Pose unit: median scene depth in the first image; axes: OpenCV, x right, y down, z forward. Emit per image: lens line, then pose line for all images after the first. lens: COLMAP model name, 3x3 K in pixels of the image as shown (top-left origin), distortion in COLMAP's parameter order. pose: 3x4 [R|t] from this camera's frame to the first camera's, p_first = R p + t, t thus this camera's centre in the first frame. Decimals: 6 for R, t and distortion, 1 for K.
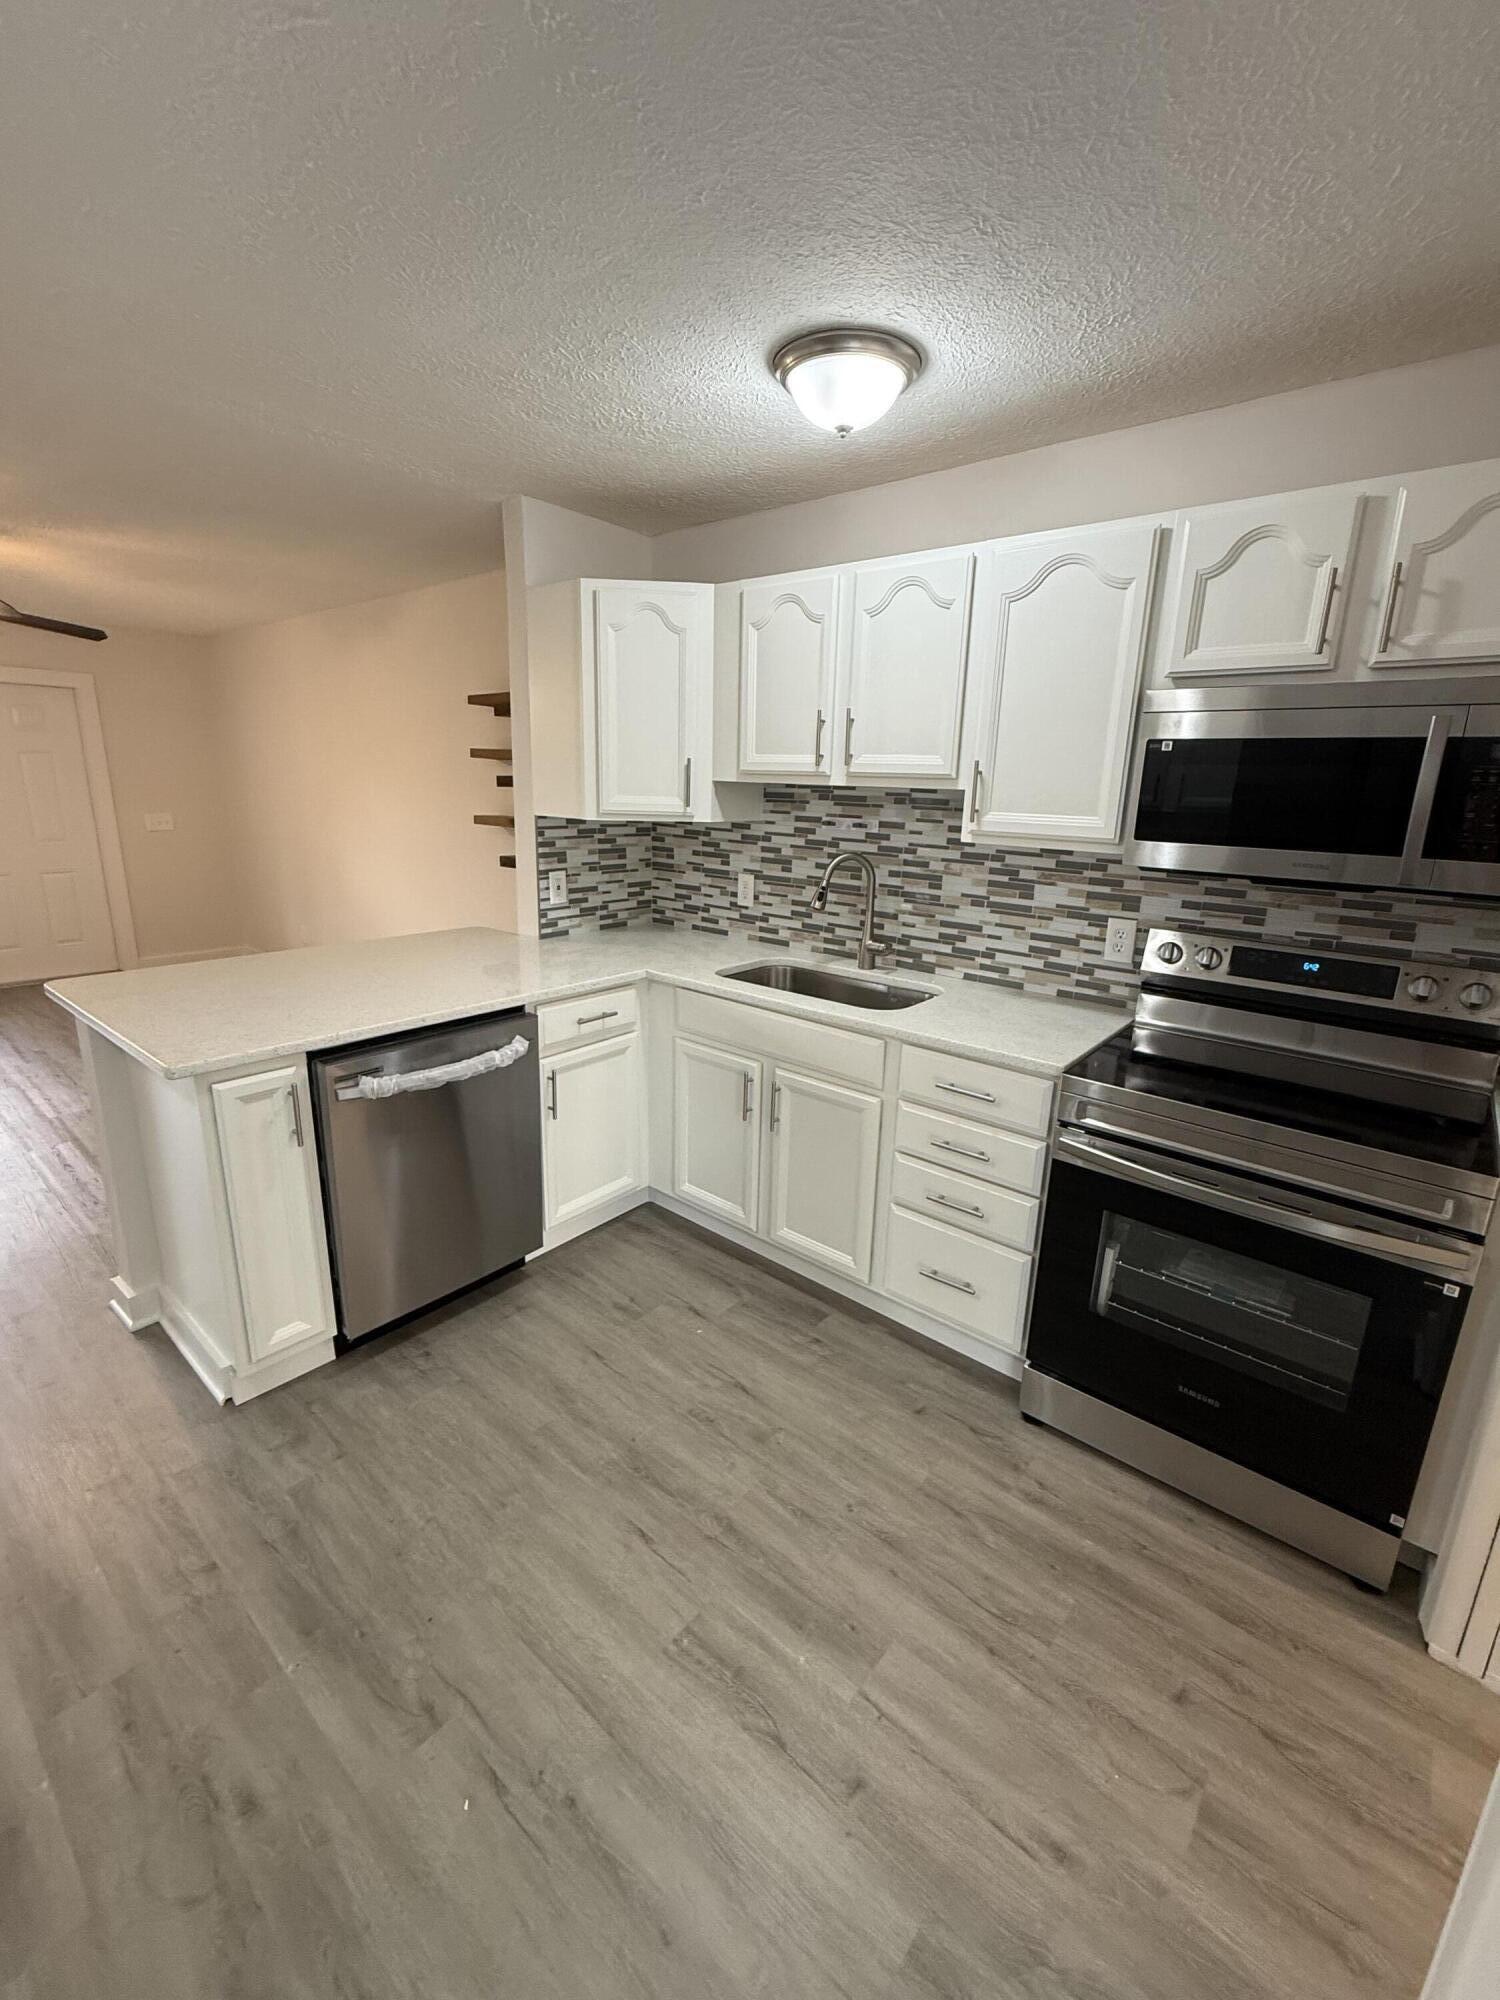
lens RADIAL K [[848.8, 0, 751.6], [0, 848.8, 995.0], [0, 0, 1]] dist [-0.000544, 0.000601]
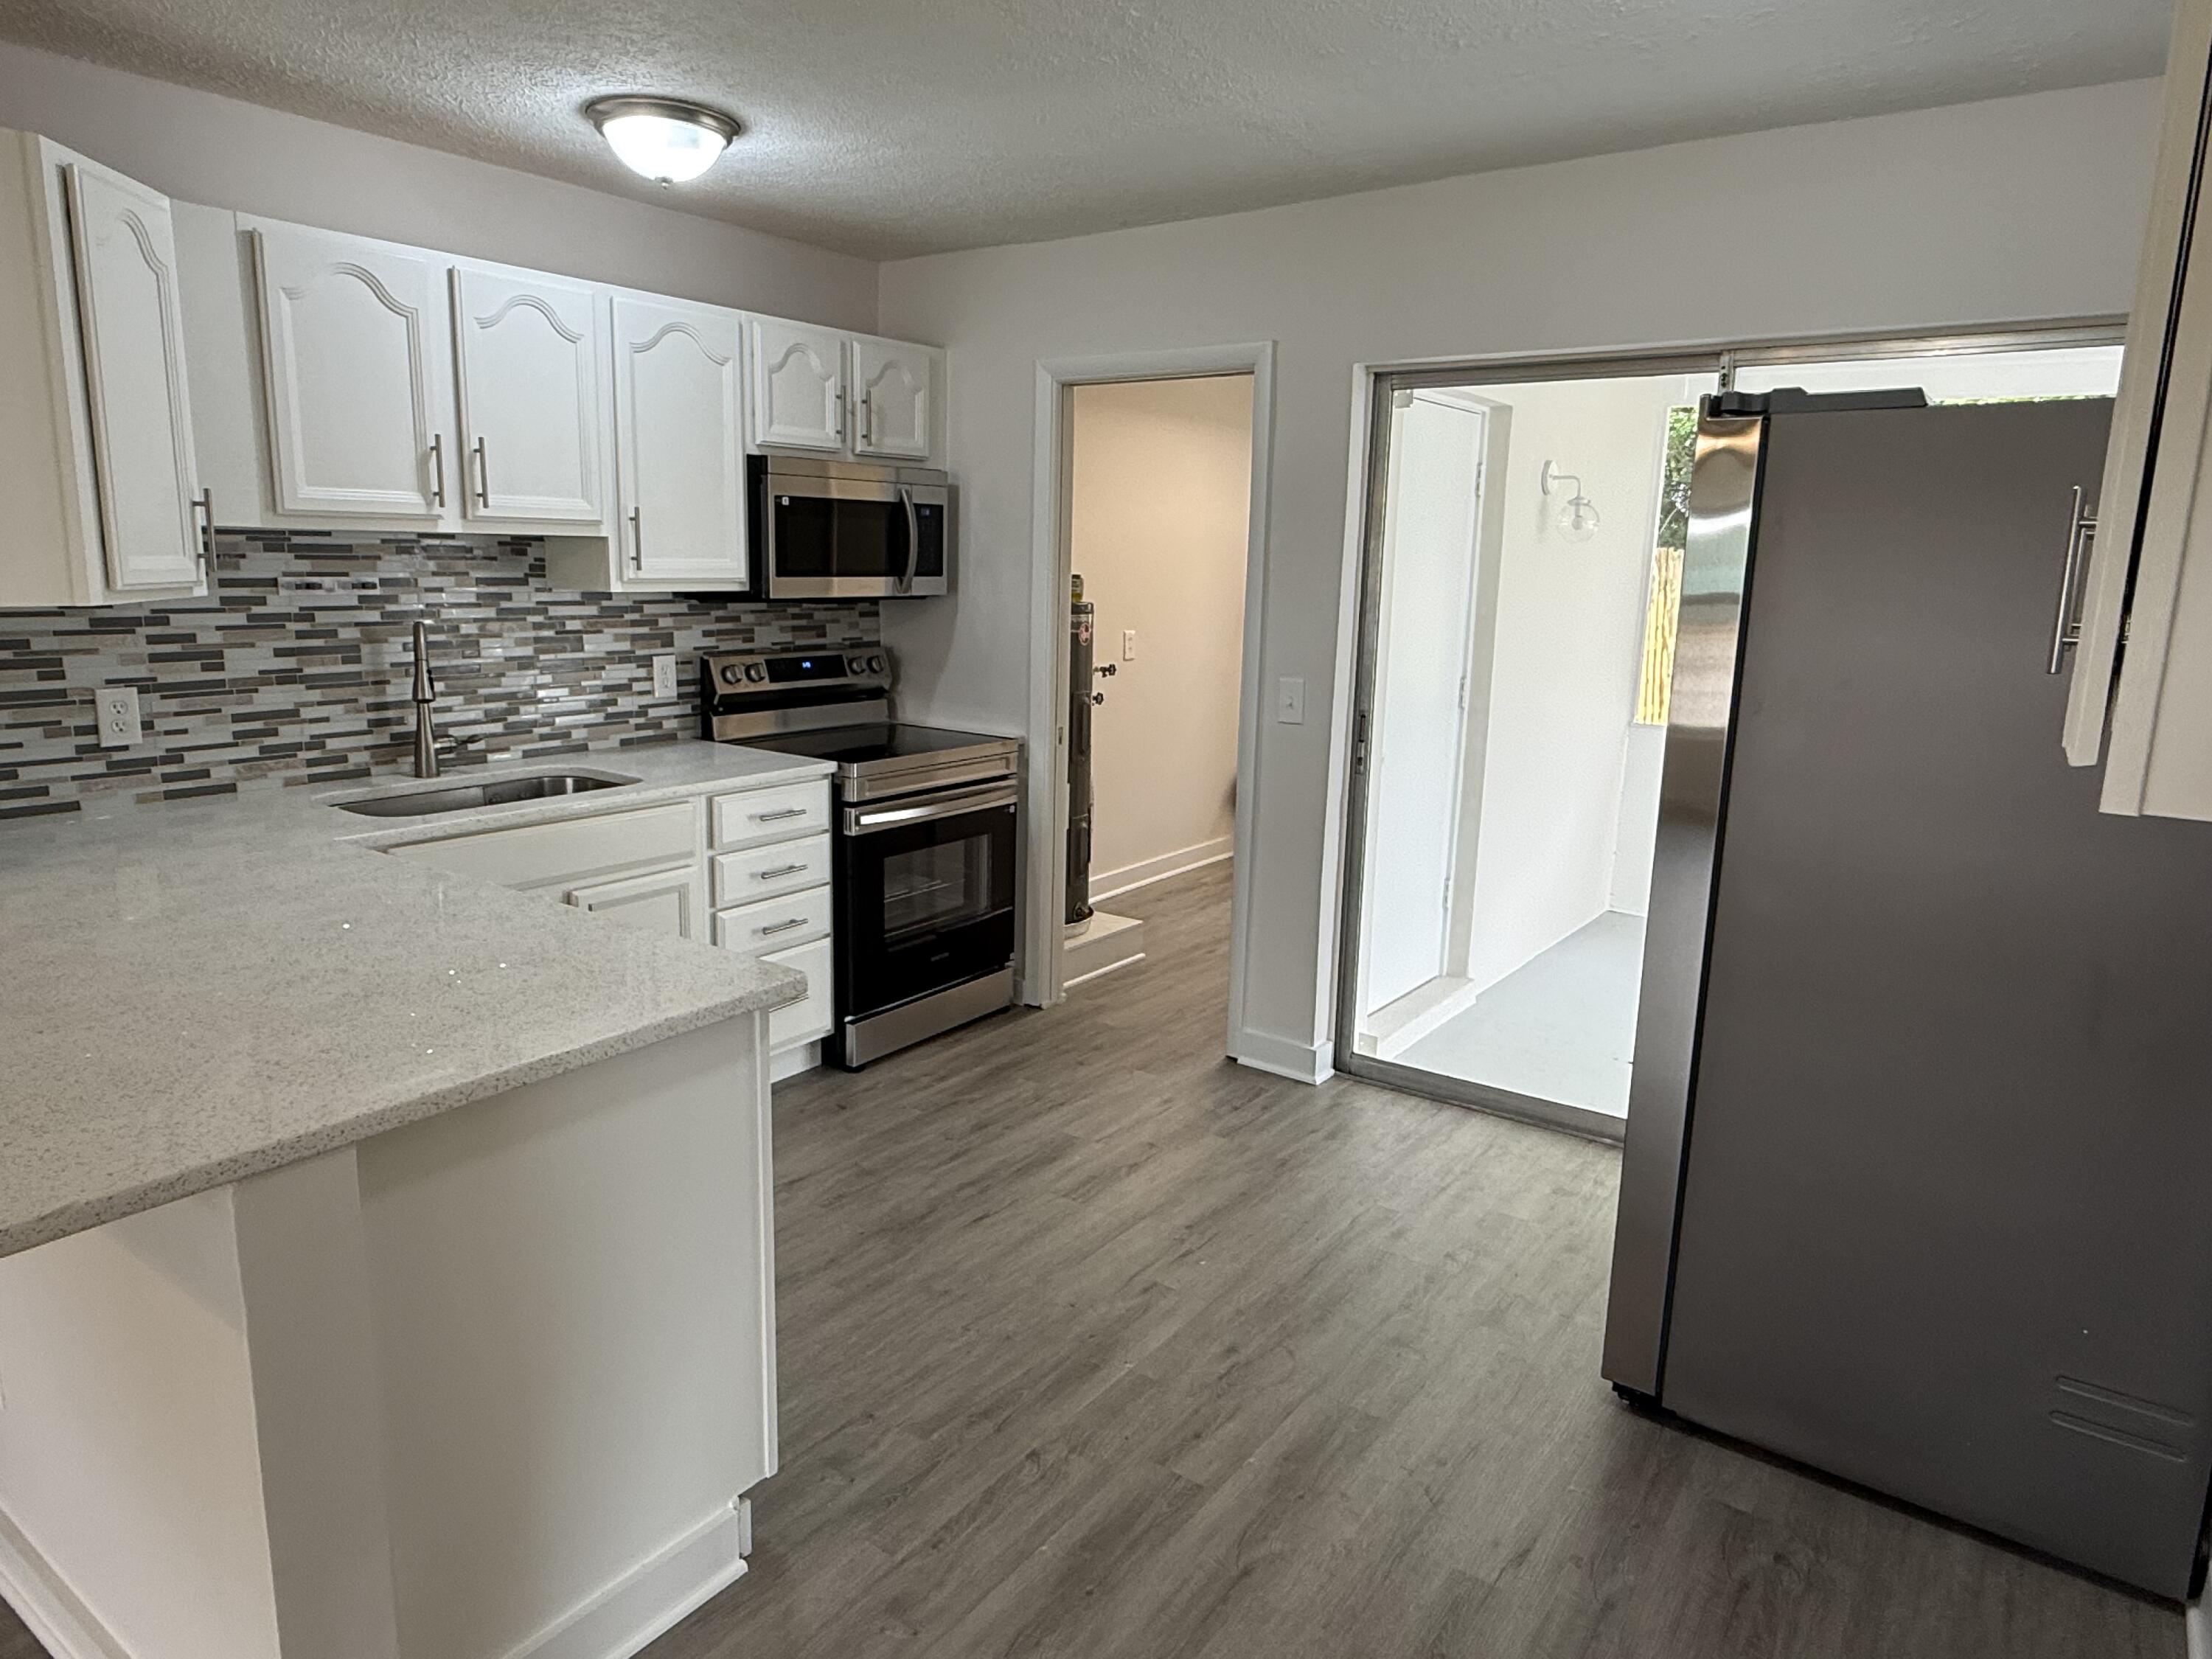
lens RADIAL K [[1363.3, 0, 1087.2], [0, 1363.3, 811.2], [0, 0, 1]] dist [-0.002601, 0.004813]
pose [[-0.069741, -0.218783, 0.973278, -1.225688], [0.221045, 0.948011, 0.228943, -0.169624], [-0.972767, 0.231104, -0.017754, 0.542089]]
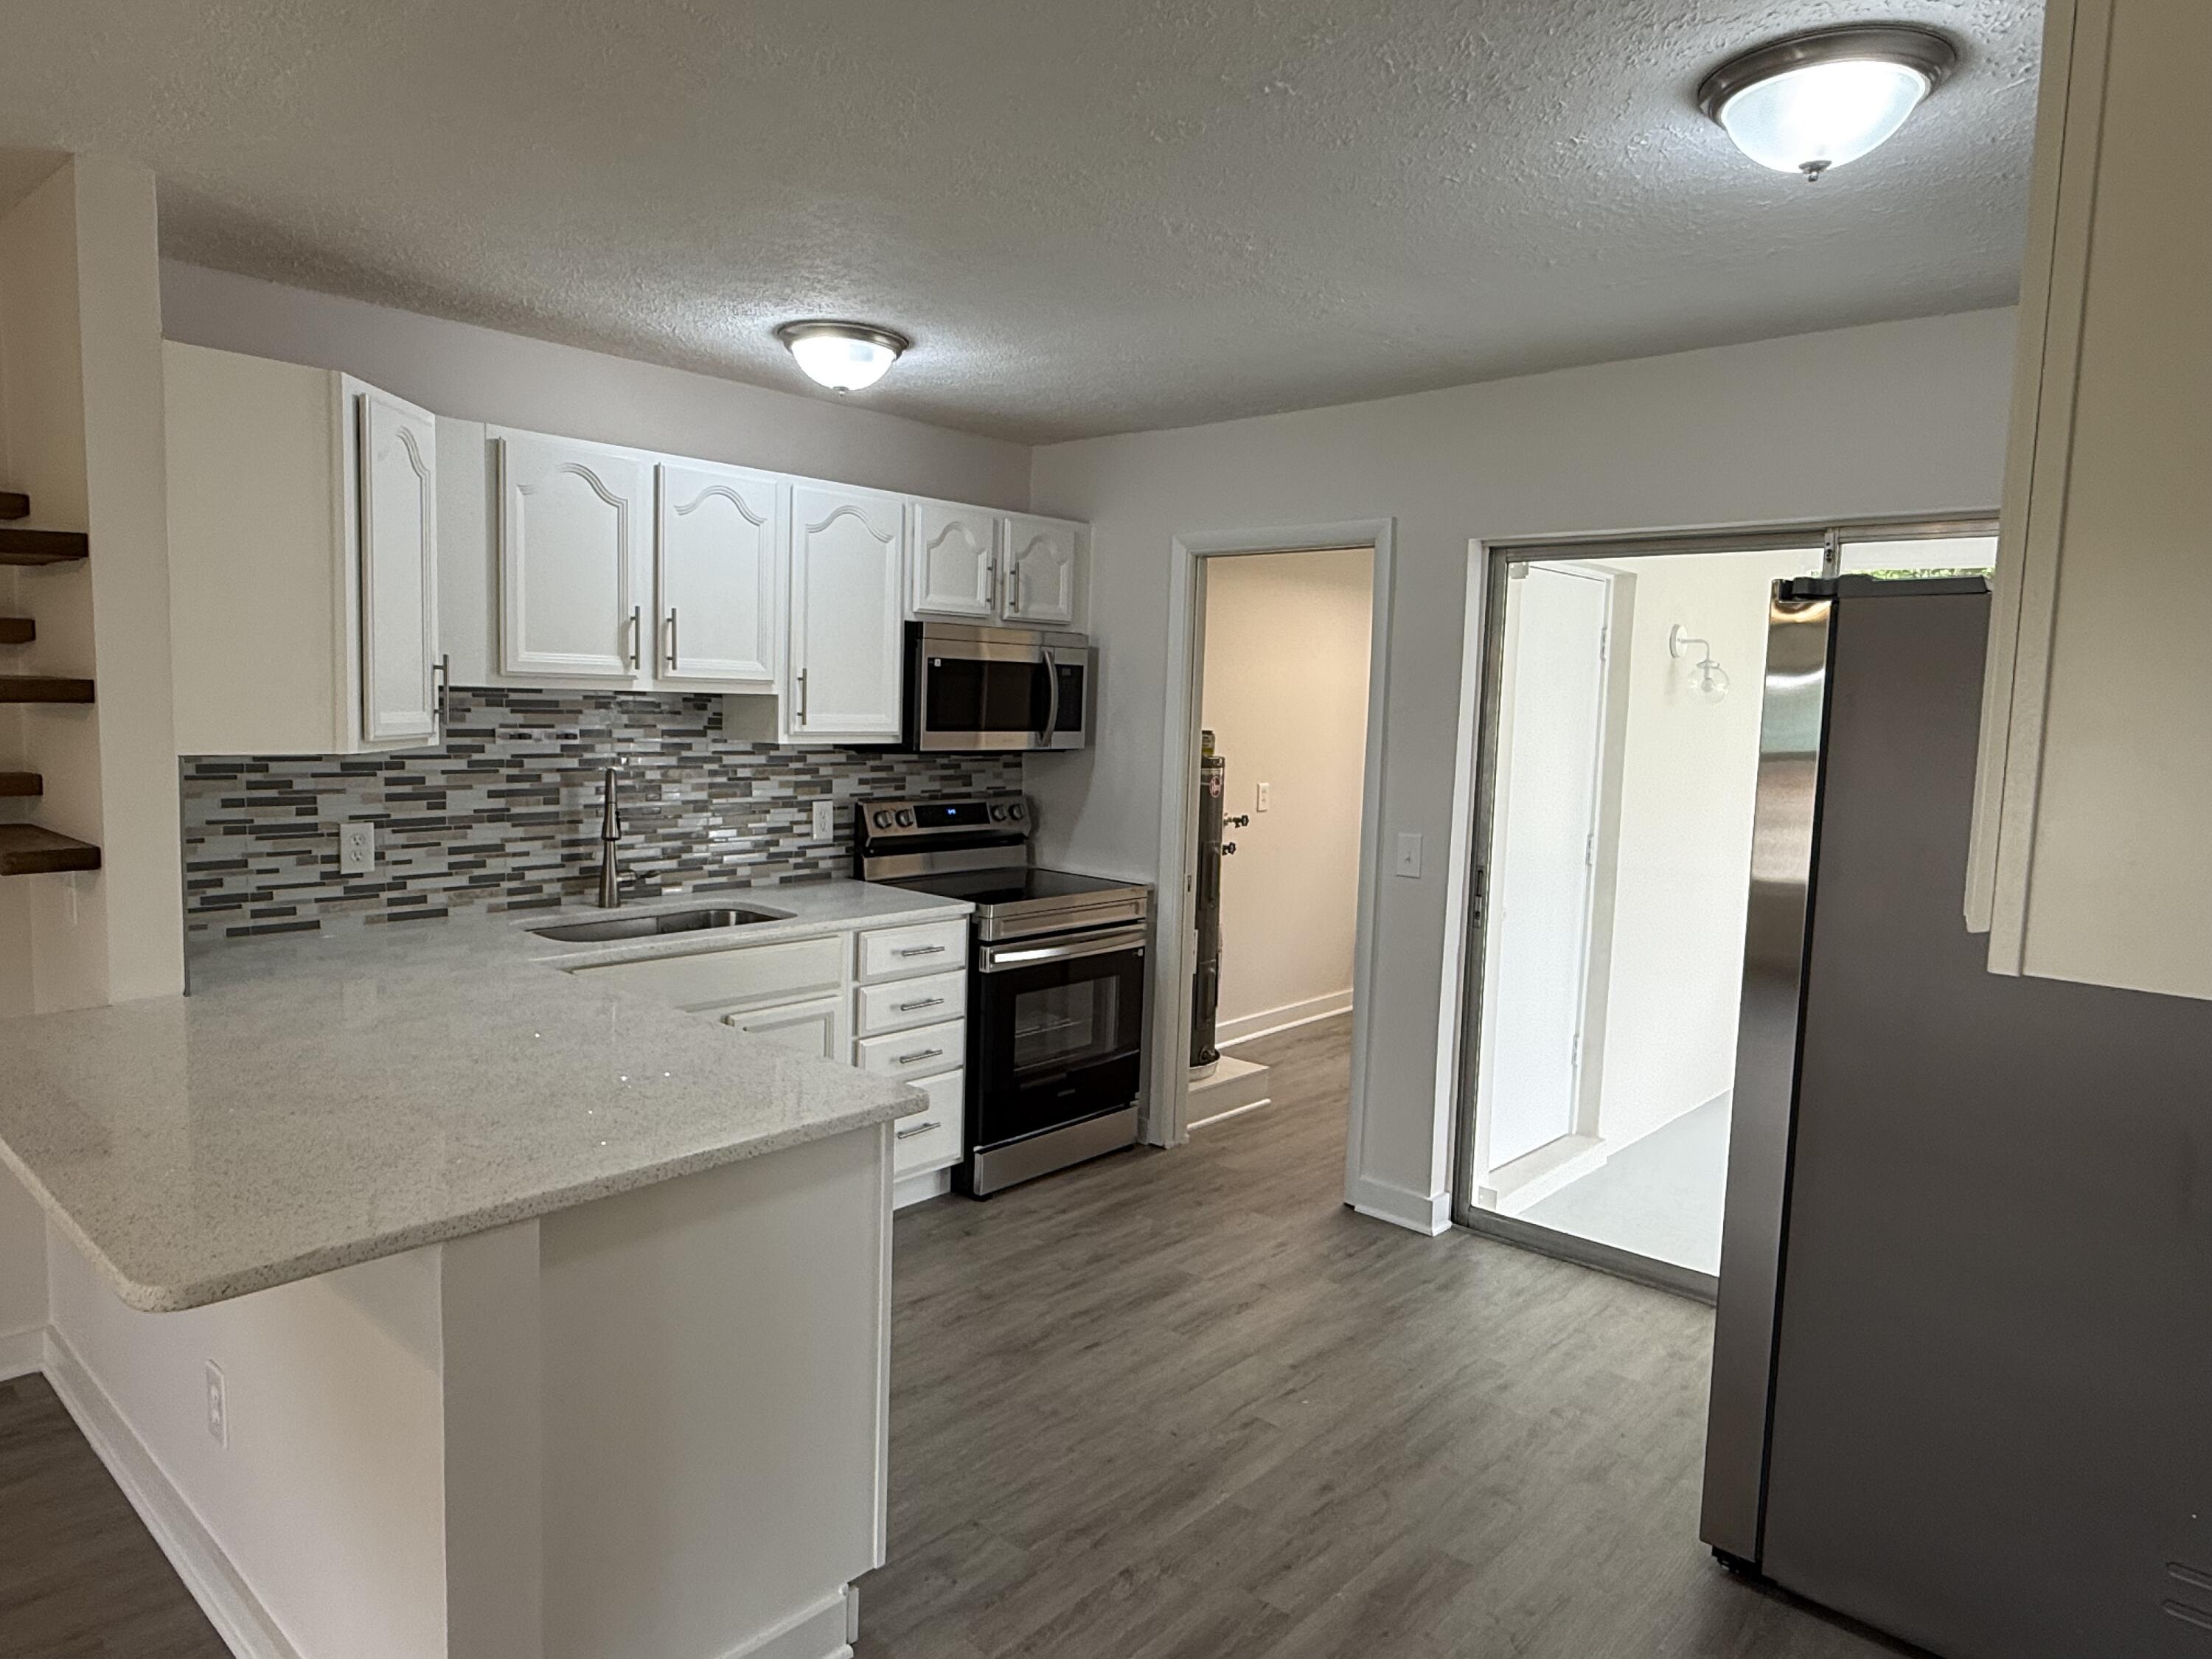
lens RADIAL K [[1363.3, 0, 1087.9], [0, 1363.3, 824.5], [0, 0, 1]] dist [-0.002601, 0.004813]
pose [[0.042157, -0.123661, 0.991429, -1.310277], [0.216469, 0.969871, 0.111768, -0.178973], [-0.975379, 0.209902, 0.067655, 0.512651]]
